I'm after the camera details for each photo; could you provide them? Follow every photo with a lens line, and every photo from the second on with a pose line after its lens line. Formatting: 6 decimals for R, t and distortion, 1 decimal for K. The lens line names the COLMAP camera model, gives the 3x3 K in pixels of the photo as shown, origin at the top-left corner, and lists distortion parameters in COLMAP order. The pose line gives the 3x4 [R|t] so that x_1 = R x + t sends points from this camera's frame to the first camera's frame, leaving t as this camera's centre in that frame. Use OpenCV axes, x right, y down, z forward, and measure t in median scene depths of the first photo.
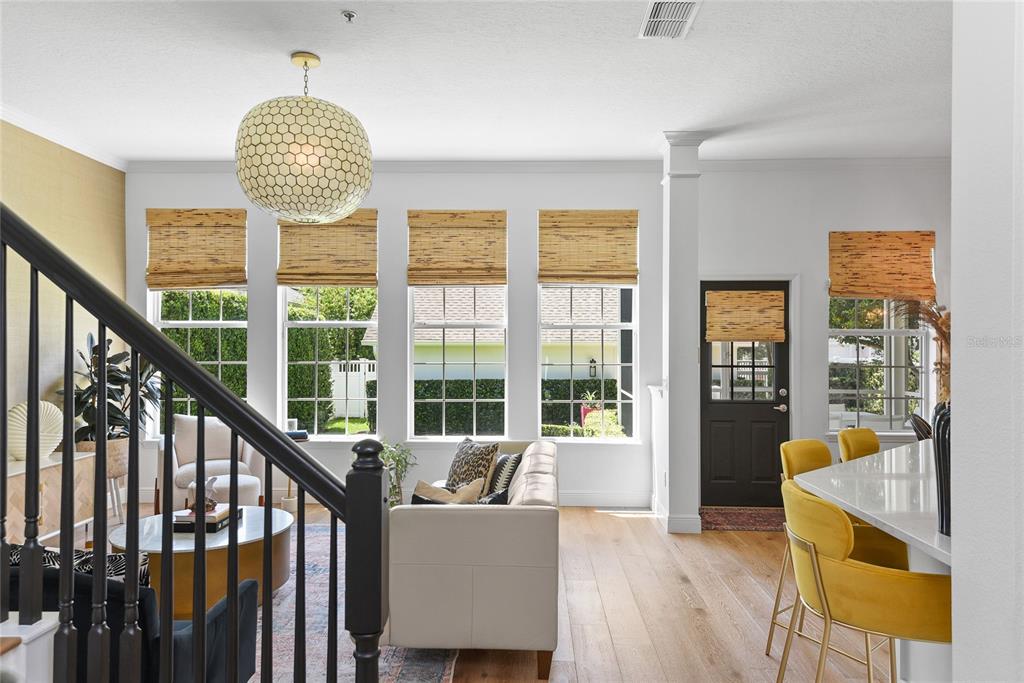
lens RADIAL K [[672.9, 0, 512.2], [0, 672.9, 339.1], [0, 0, 1]] dist [0.011874, 0.003069]
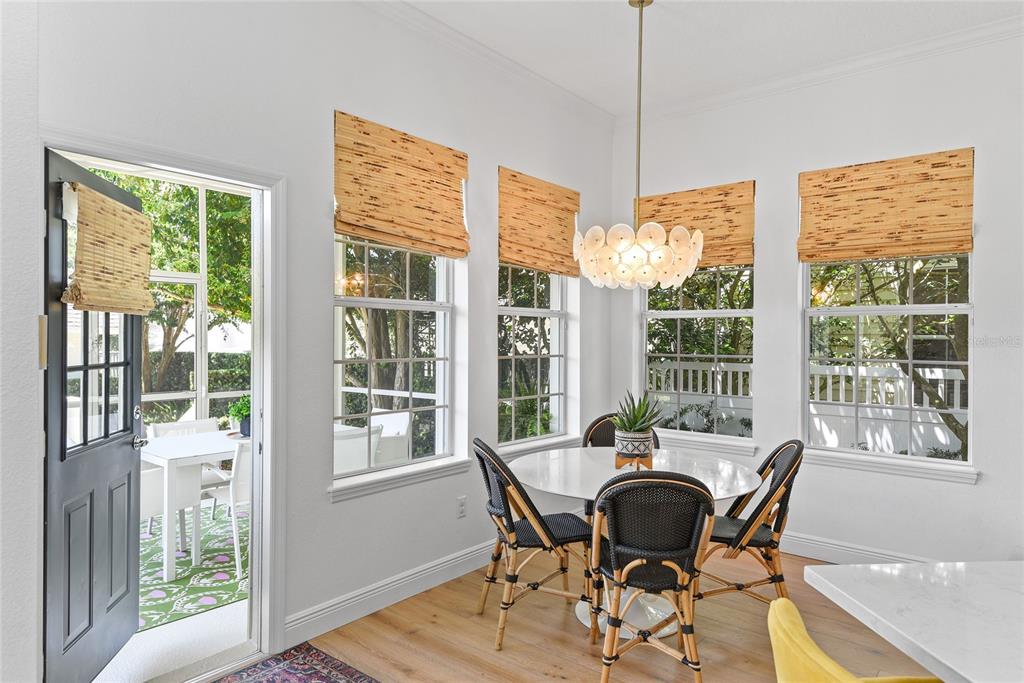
lens RADIAL K [[624.0, 0, 515.2], [0, 624.0, 335.8], [0, 0, 1]] dist [-0.000107, -0.000451]
pose [[0.591961, 0.000251, 0.805967, 0.157966], [-0.006688, 0.999967, 0.004601, 0.014375], [-0.805939, -0.008114, 0.591943, 0.589094]]
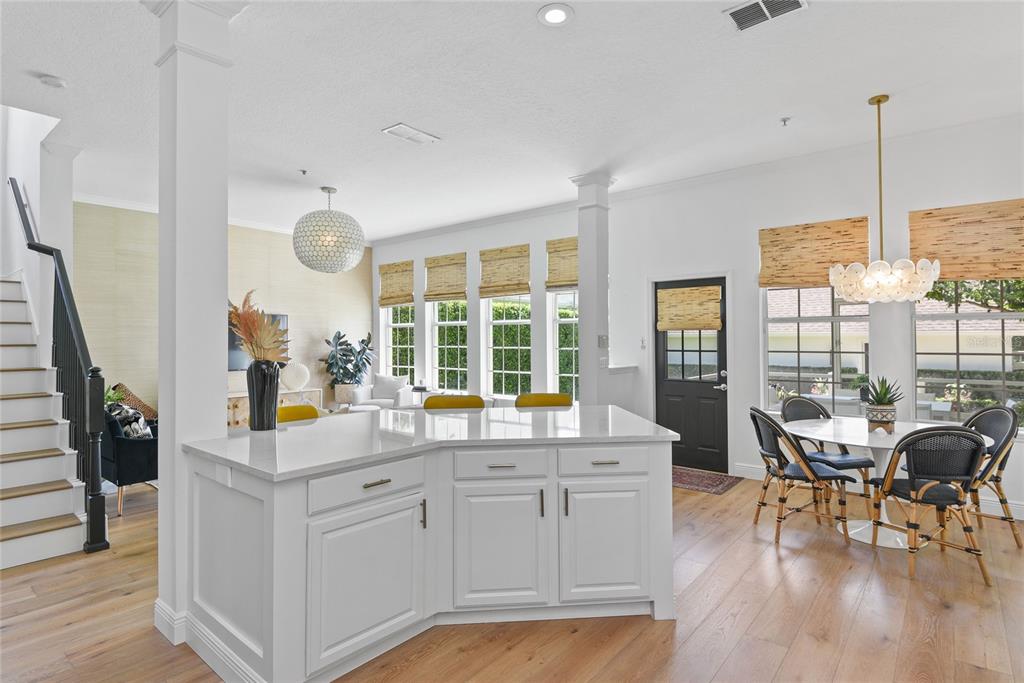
lens RADIAL K [[519.5, 0, 508.1], [0, 519.5, 339.3], [0, 0, 1]] dist [-0.021116, -0.000856]
pose [[0.789693, -0.005798, -0.613475, 0.655947], [0.017987, 0.999744, 0.013704, 0.001452], [0.613238, -0.021856, 0.789595, 0.074874]]
